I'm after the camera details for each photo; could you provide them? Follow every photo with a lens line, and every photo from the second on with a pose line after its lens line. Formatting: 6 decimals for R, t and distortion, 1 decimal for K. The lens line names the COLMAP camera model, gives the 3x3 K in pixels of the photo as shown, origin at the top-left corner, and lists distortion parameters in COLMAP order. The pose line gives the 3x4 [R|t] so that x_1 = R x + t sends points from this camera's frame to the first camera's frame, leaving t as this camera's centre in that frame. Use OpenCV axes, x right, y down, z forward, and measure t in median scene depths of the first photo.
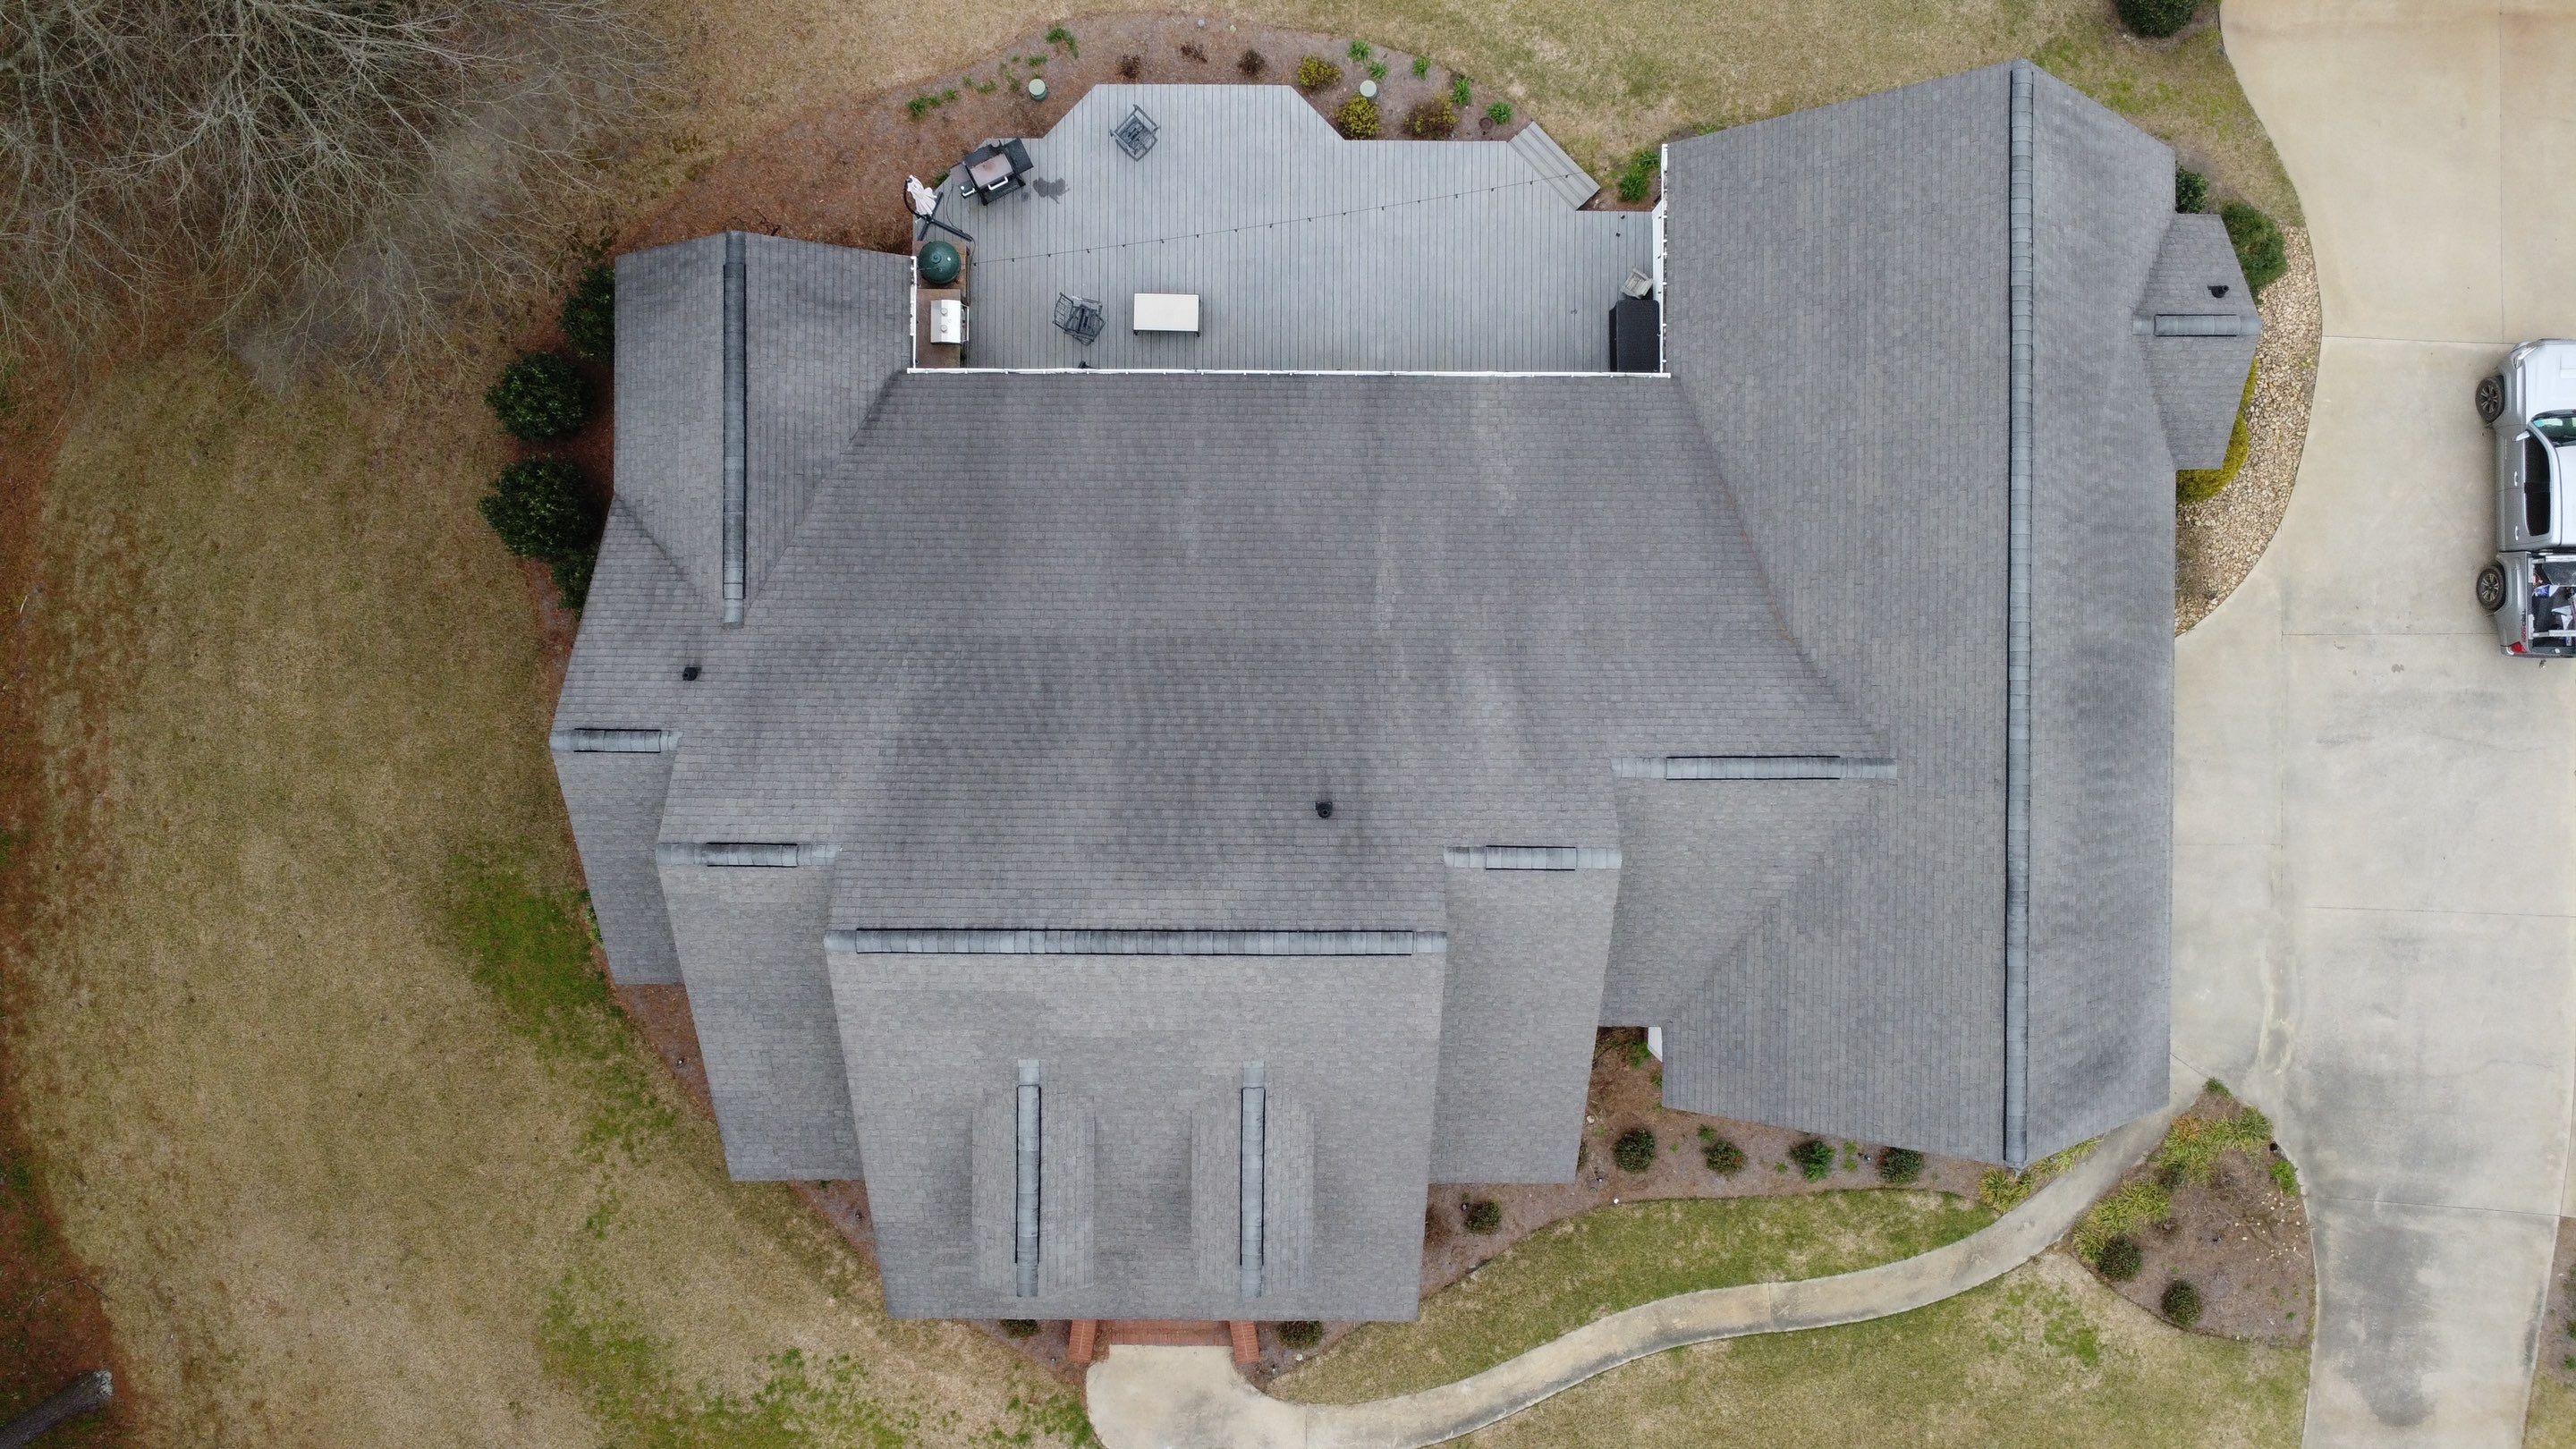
lens RADIAL K [[1882.3, 0, 1287.7], [0, 1882.3, 728.1], [0, 0, 1]] dist [-0.028858, -0.000900]
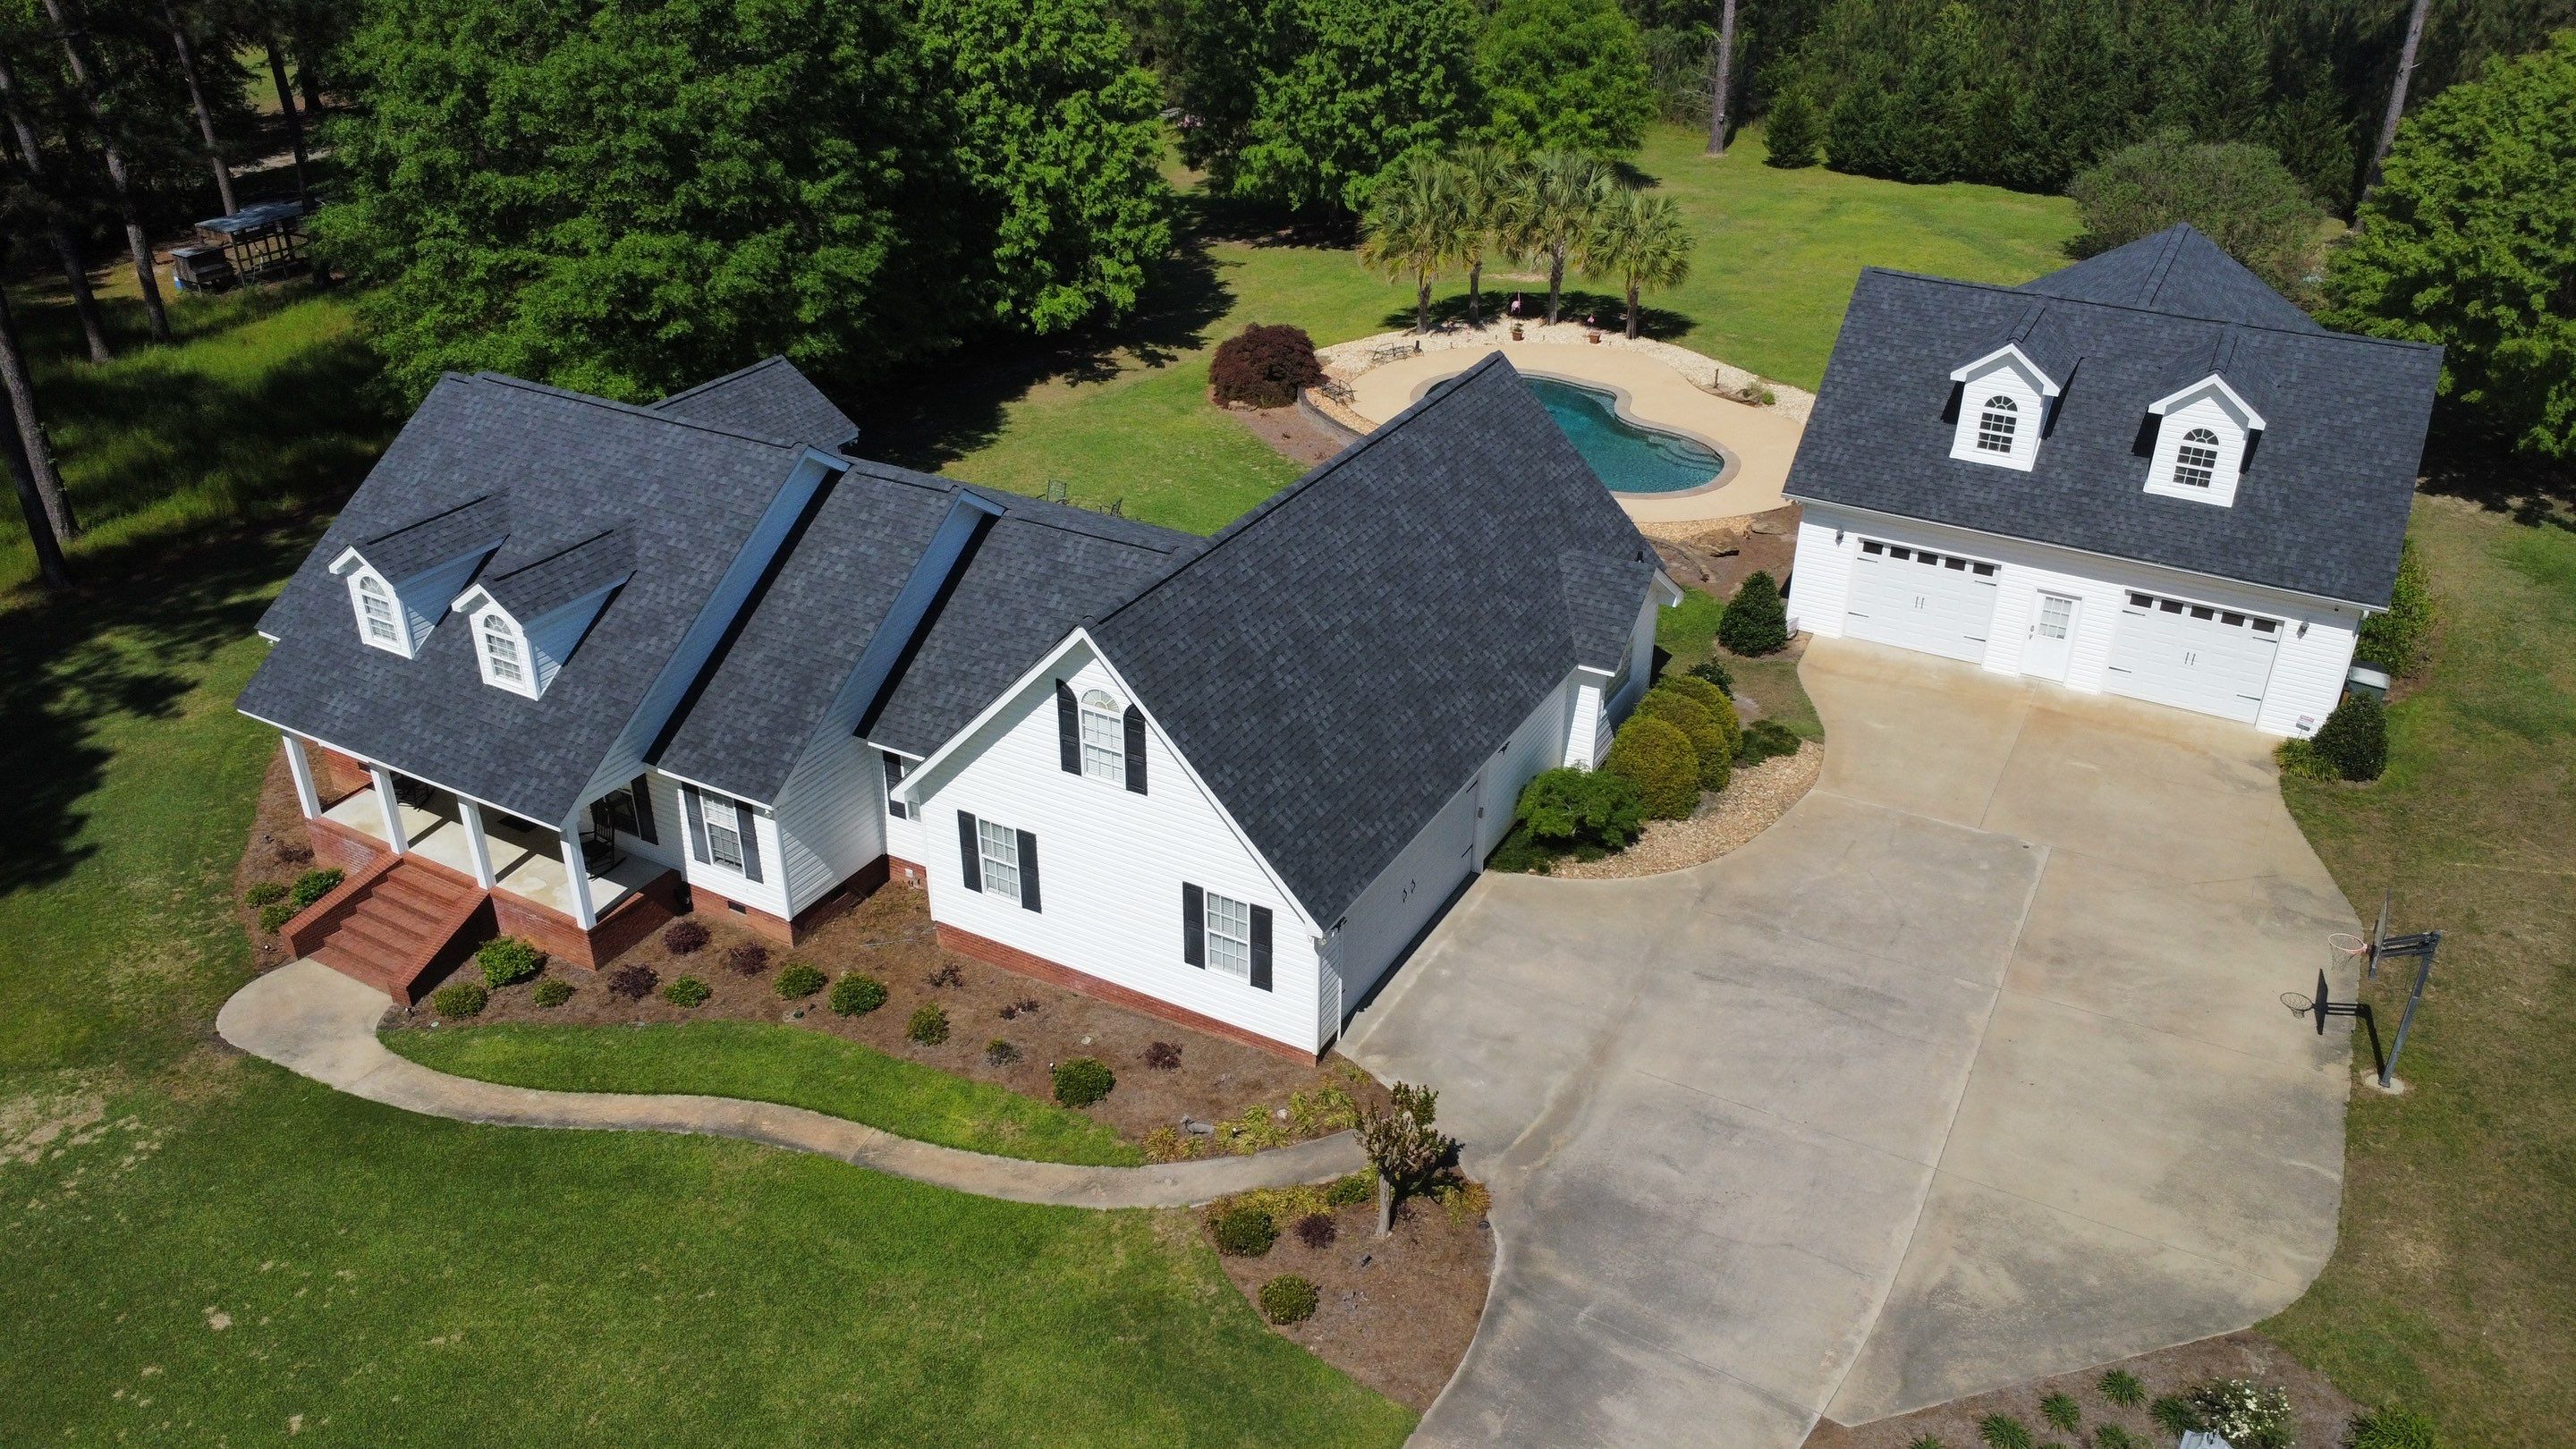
lens RADIAL K [[1882.3, 0, 1287.3], [0, 1882.3, 723.0], [0, 0, 1]] dist [-0.028858, -0.000900]
pose [[0.875965, 0.225897, -0.426212, 0.747200], [-0.482373, 0.407197, -0.775569, 0.798724], [-0.001646, 0.884964, 0.465657, 0.436614]]
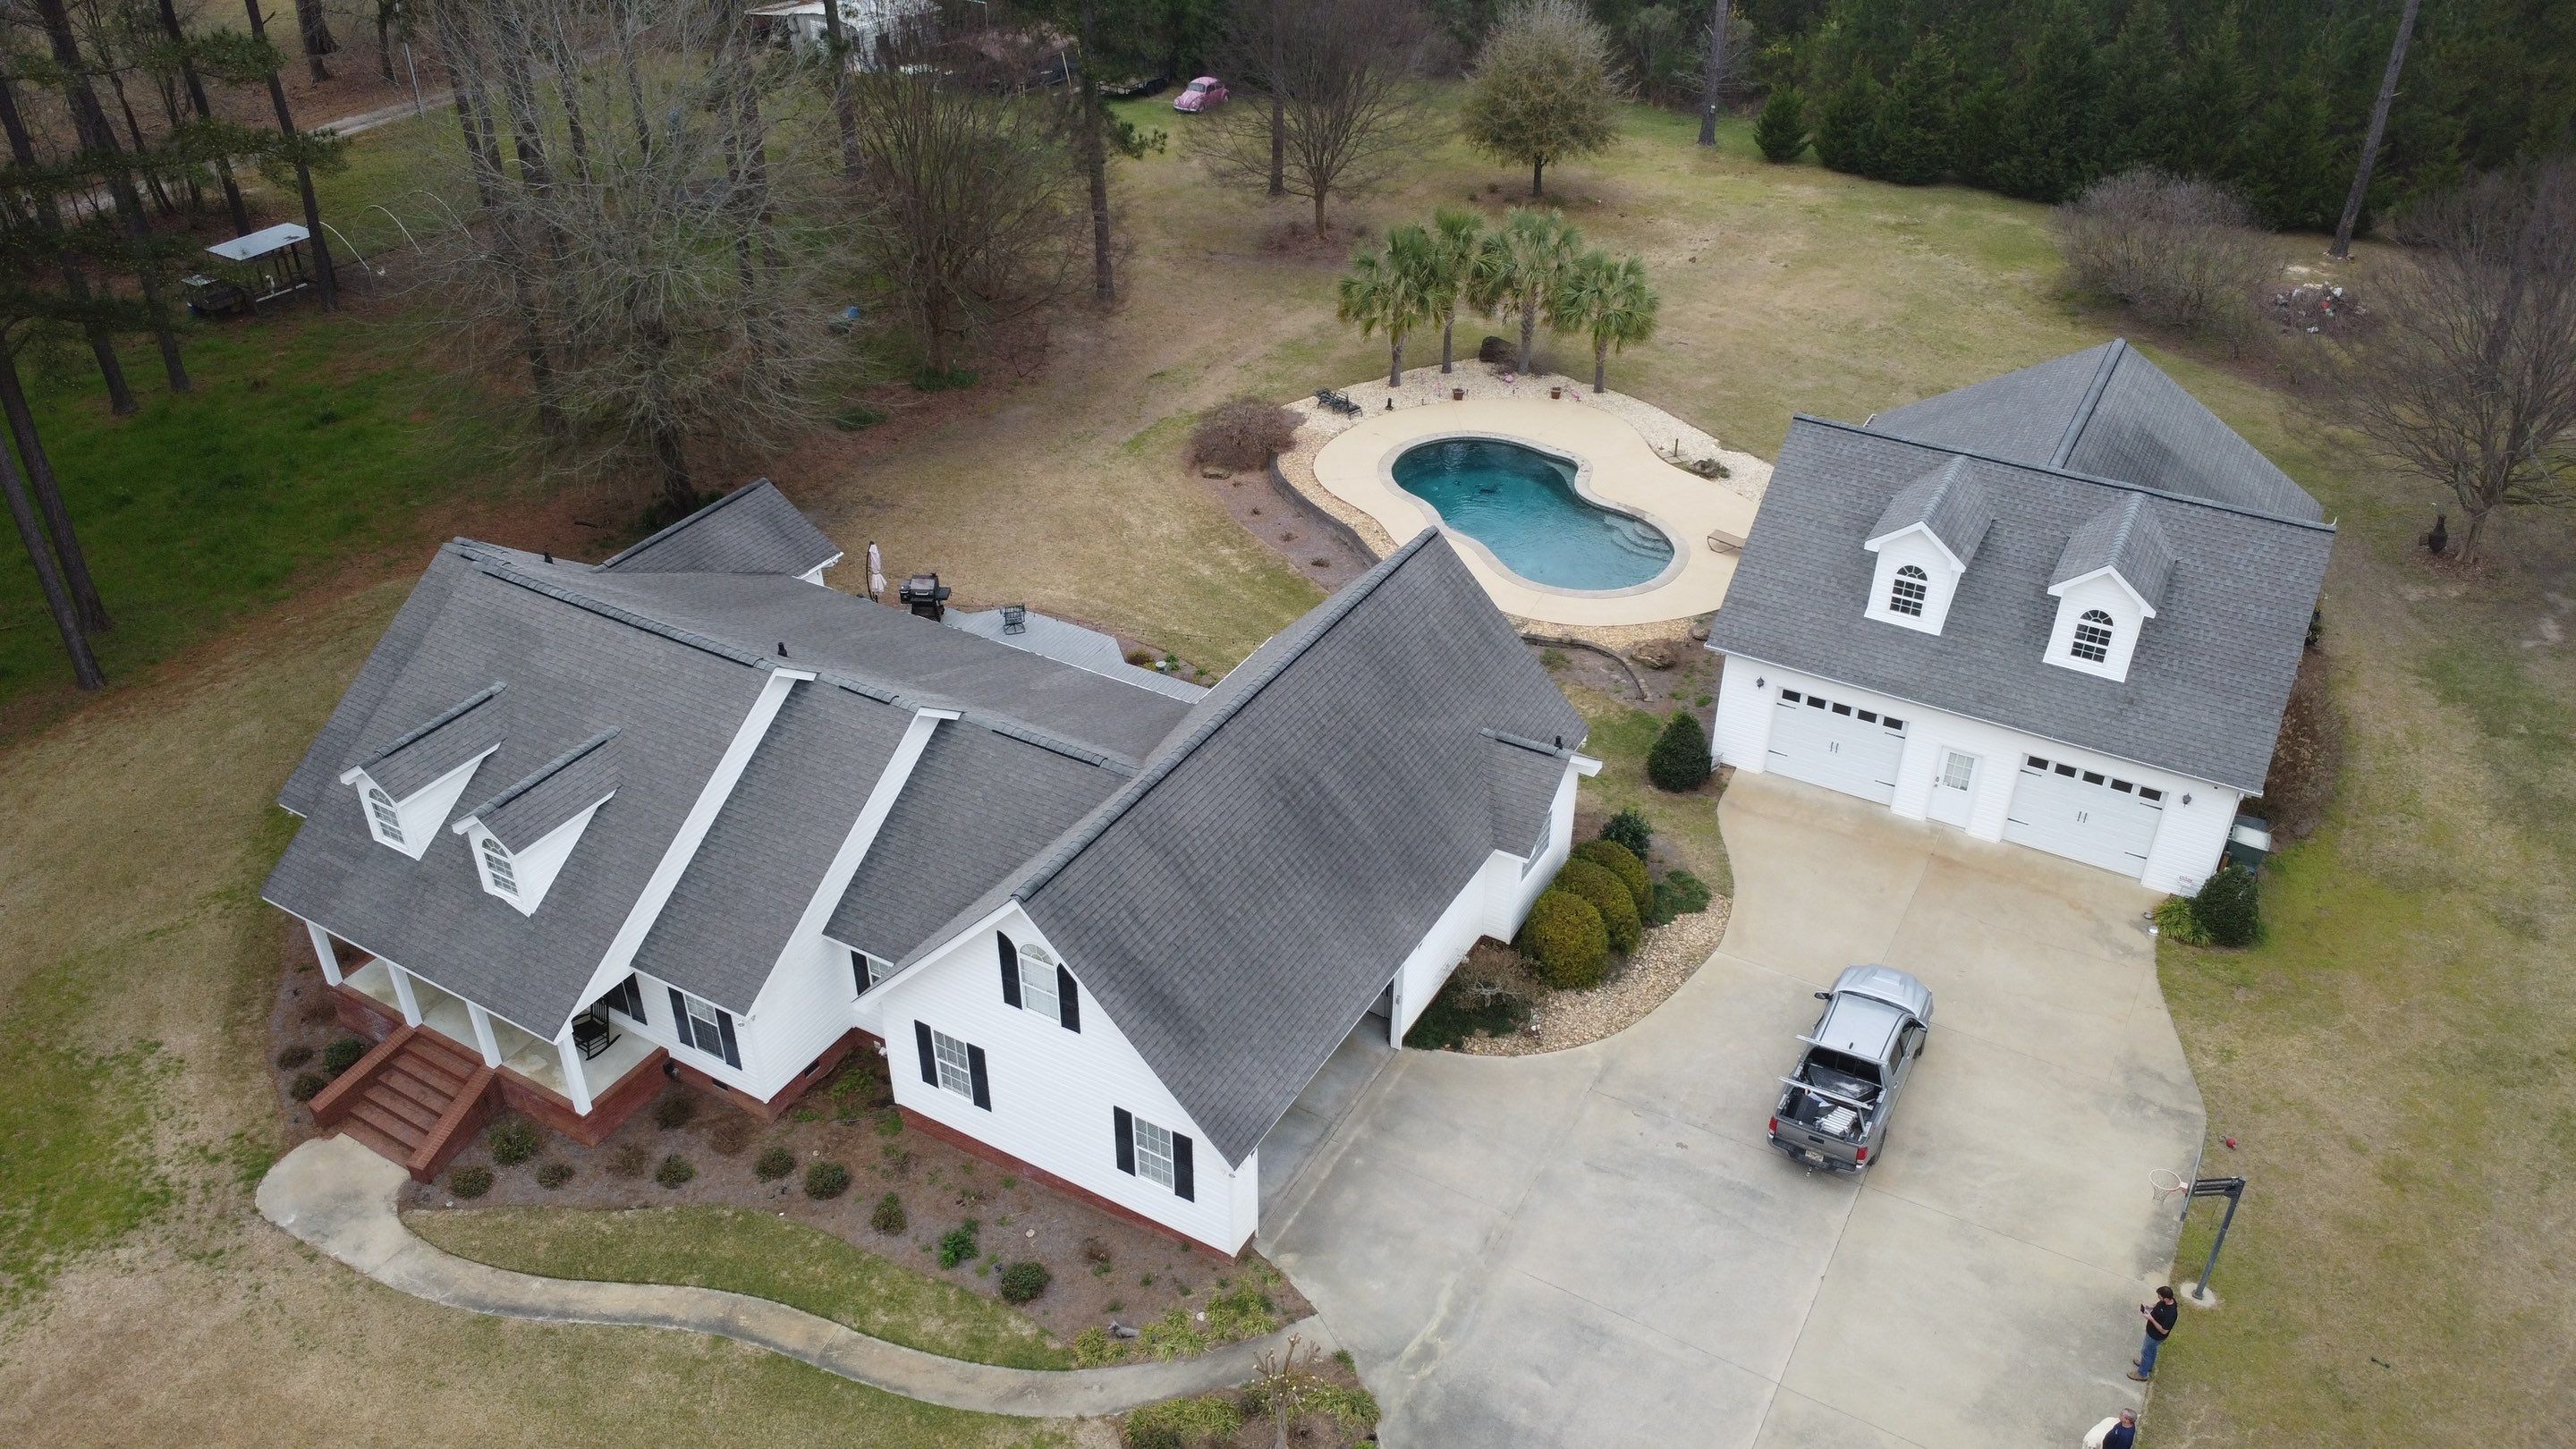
lens RADIAL K [[1882.3, 0, 1285.6], [0, 1882.3, 722.8], [0, 0, 1]] dist [-0.028858, -0.000900]
pose [[0.868614, 0.262922, -0.419978, 0.781055], [-0.495488, 0.462413, -0.735300, 0.750700], [0.000877, 0.846786, 0.531933, 0.224951]]
